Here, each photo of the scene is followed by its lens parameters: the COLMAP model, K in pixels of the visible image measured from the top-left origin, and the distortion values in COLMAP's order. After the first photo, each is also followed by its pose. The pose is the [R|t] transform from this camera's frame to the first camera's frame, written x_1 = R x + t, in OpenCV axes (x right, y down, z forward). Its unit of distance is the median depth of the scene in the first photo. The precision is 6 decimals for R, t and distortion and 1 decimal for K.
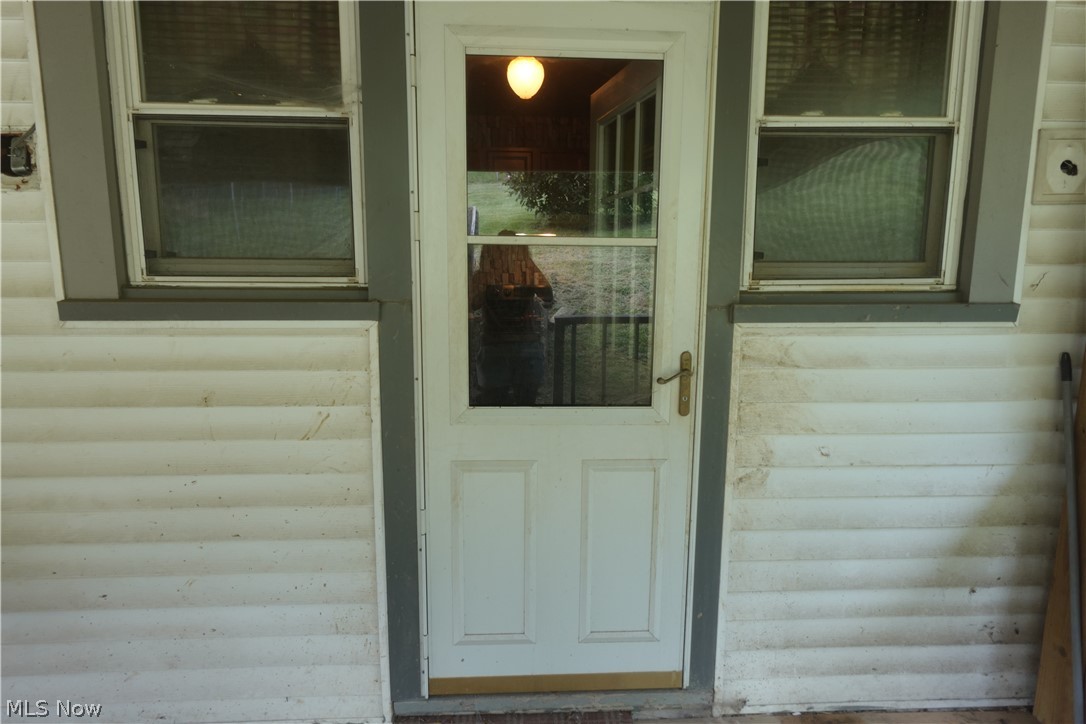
lens RADIAL K [[613.8, 0, 540.1], [0, 613.8, 360.5], [0, 0, 1]] dist [0.020170, -0.007150]
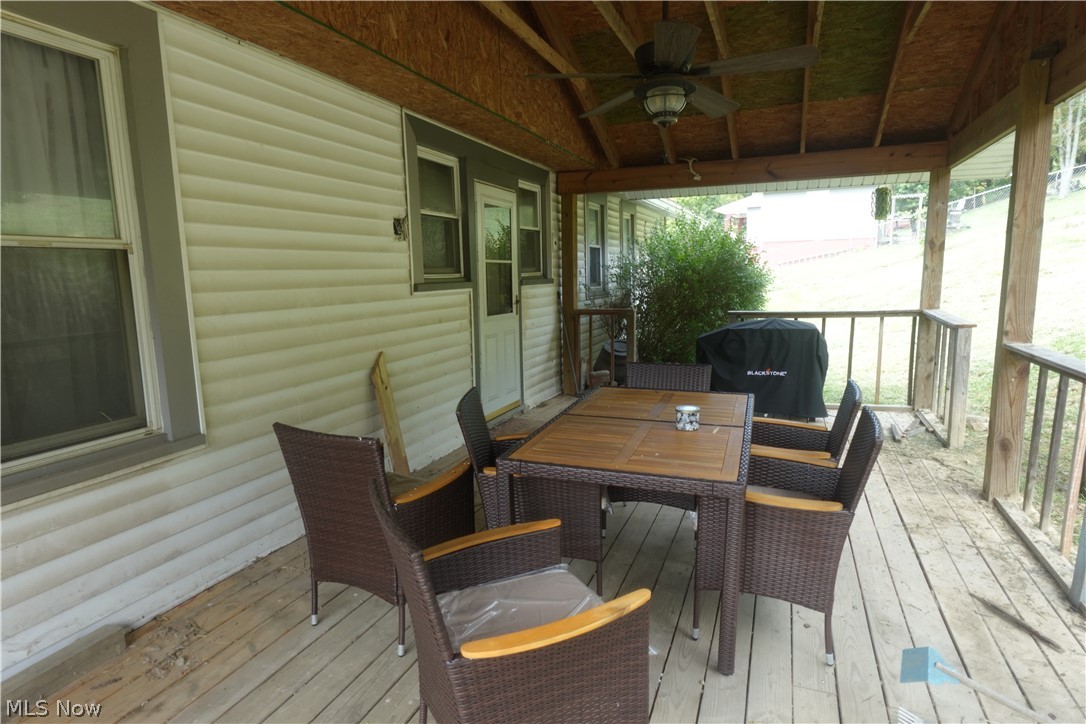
lens RADIAL K [[613.8, 0, 542.7], [0, 613.8, 363.1], [0, 0, 1]] dist [0.020170, -0.007150]
pose [[0.419039, -0.146991, 0.895991, -2.694260], [0.186698, 0.979671, 0.073404, 0.128061], [-0.888566, 0.136521, 0.437963, -0.520793]]
